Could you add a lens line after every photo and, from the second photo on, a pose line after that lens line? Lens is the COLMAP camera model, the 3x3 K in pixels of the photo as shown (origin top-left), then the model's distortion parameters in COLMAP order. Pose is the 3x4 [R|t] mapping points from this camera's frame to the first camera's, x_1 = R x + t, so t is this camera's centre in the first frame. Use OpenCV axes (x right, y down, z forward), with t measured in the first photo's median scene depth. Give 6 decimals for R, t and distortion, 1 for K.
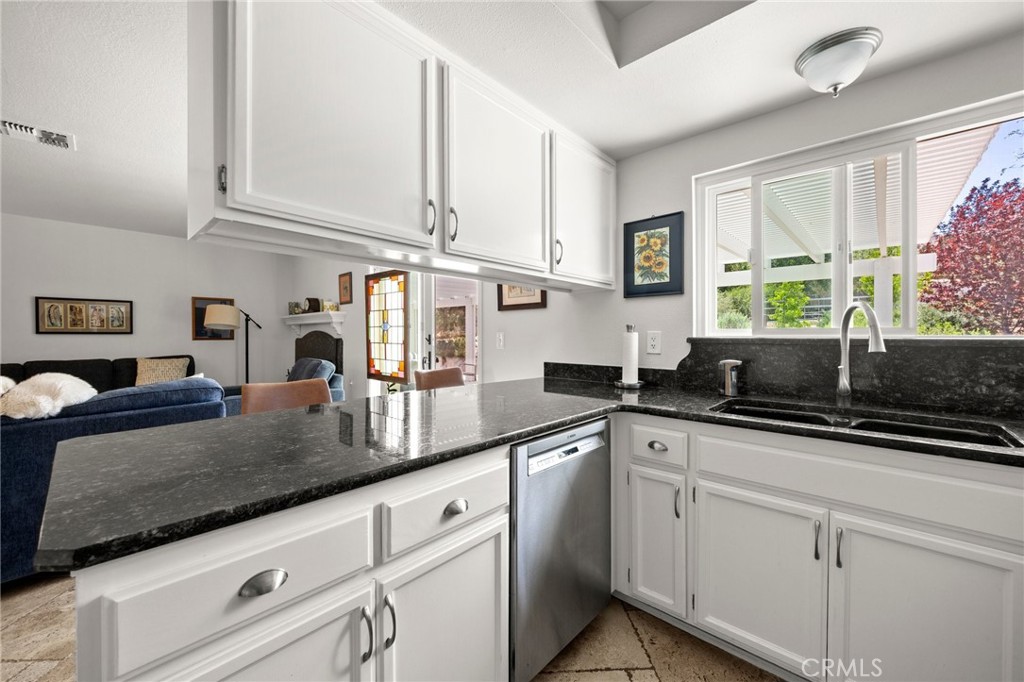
lens RADIAL K [[399.5, 0, 508.9], [0, 399.5, 336.5], [0, 0, 1]] dist [0.000578, -0.000173]
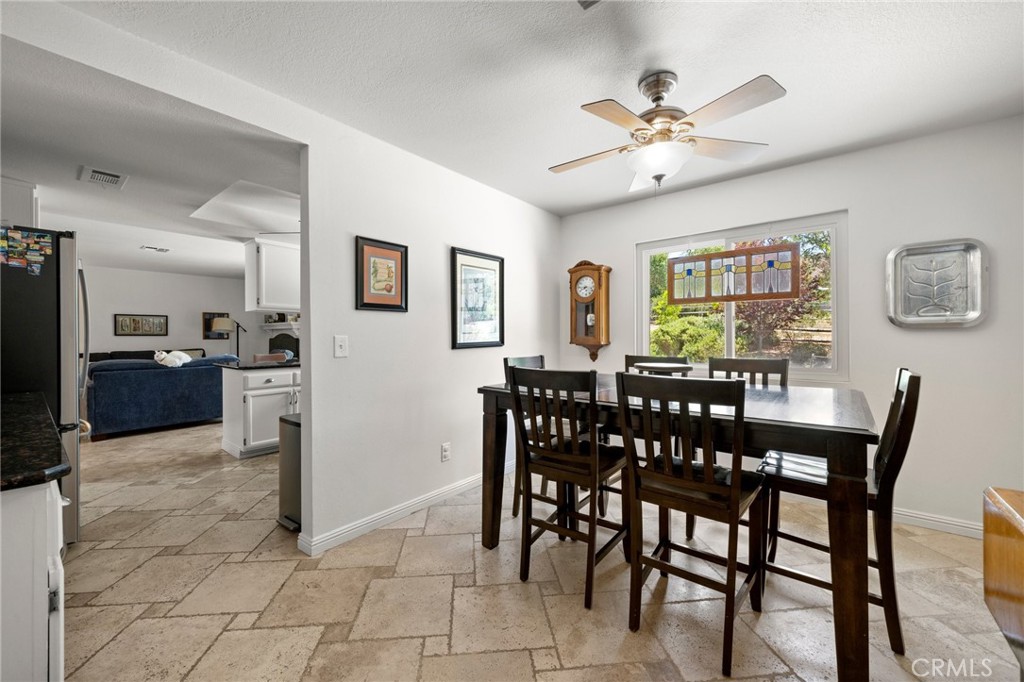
lens RADIAL K [[399.5, 0, 508.9], [0, 399.5, 336.5], [0, 0, 1]] dist [0.000578, -0.000173]
pose [[0.998214, -0.002015, 0.059698, 0.426165], [0.002084, 0.999997, -0.001097, 0.002373], [-0.059696, 0.001219, 0.998216, -0.853356]]
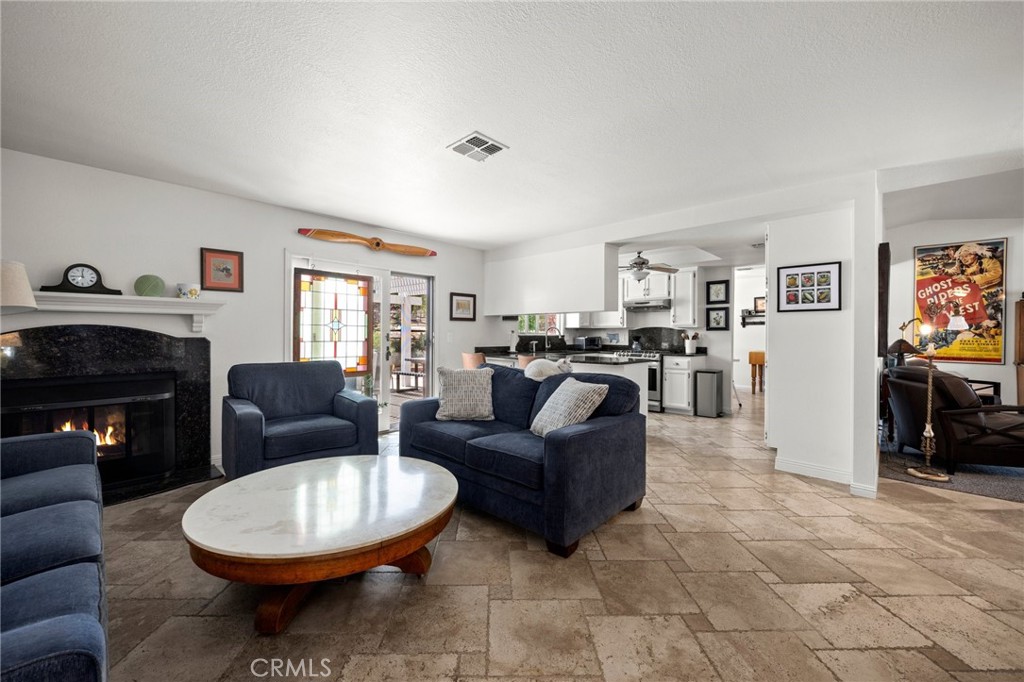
lens RADIAL K [[399.5, 0, 508.9], [0, 399.5, 336.5], [0, 0, 1]] dist [0.000578, -0.000173]
pose [[0.018764, -0.007320, 0.999797, -1.357293], [-0.003242, 0.999967, 0.007382, -0.005056], [-0.999819, -0.003380, 0.018740, 0.537560]]
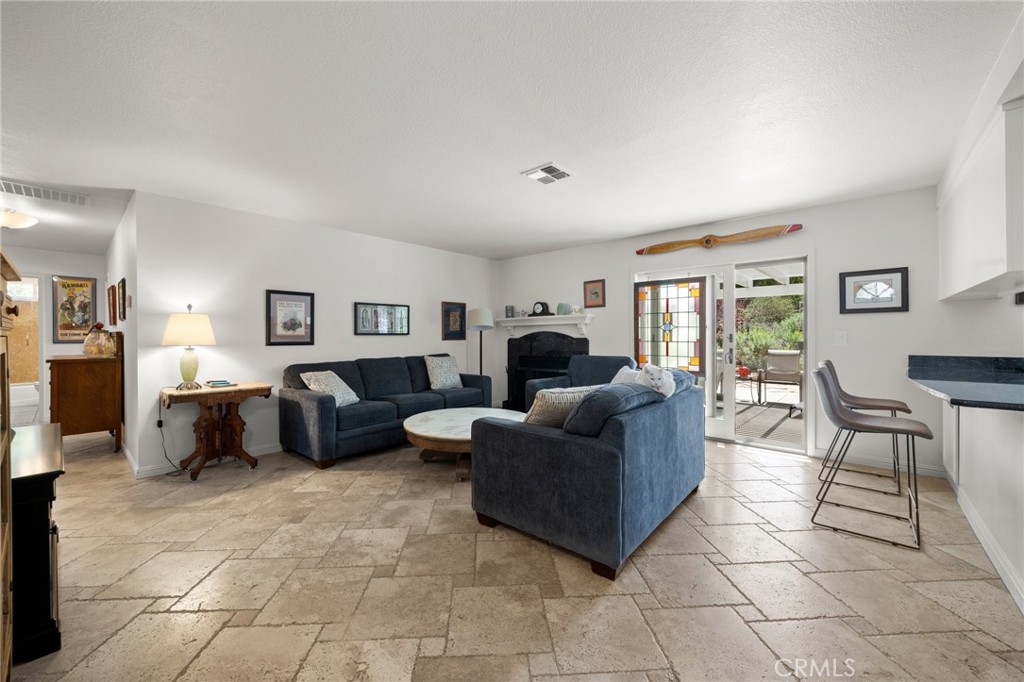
lens RADIAL K [[399.5, 0, 508.9], [0, 399.5, 336.5], [0, 0, 1]] dist [0.000578, -0.000173]
pose [[0.999750, -0.005028, 0.021776, -0.803024], [0.005054, 0.999987, -0.001136, 0.000947], [-0.021770, 0.001246, 0.999762, -0.146055]]
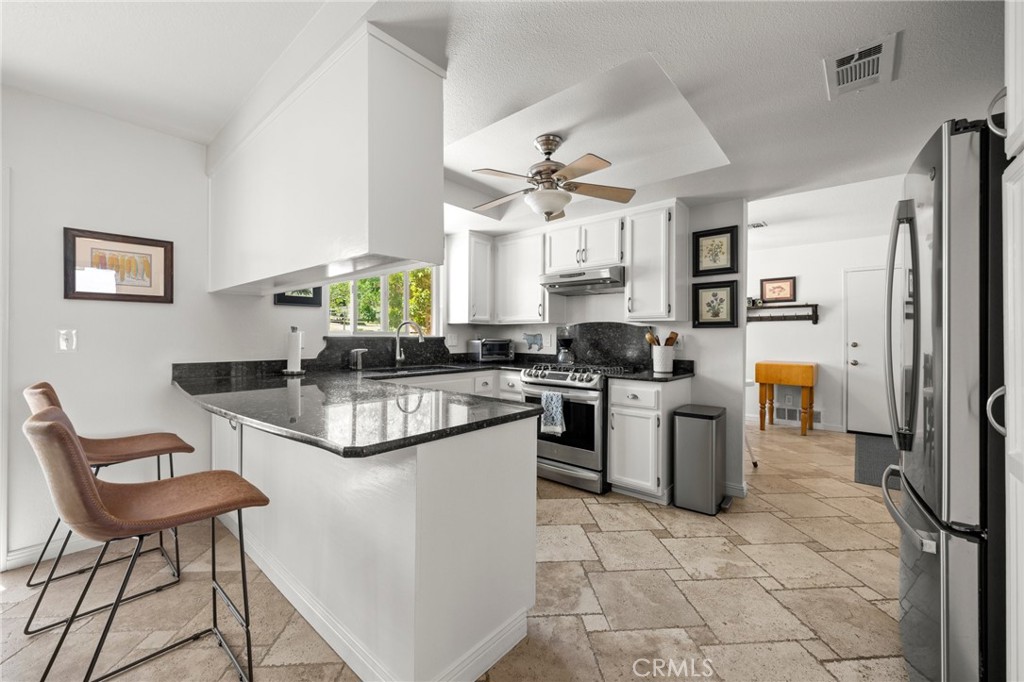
lens RADIAL K [[399.5, 0, 508.9], [0, 399.5, 336.5], [0, 0, 1]] dist [0.000578, -0.000173]
pose [[-0.027741, -0.002455, 0.999612, -0.565869], [-0.004843, 0.999986, 0.002321, -0.002028], [-0.999603, -0.004777, -0.027753, 0.183280]]
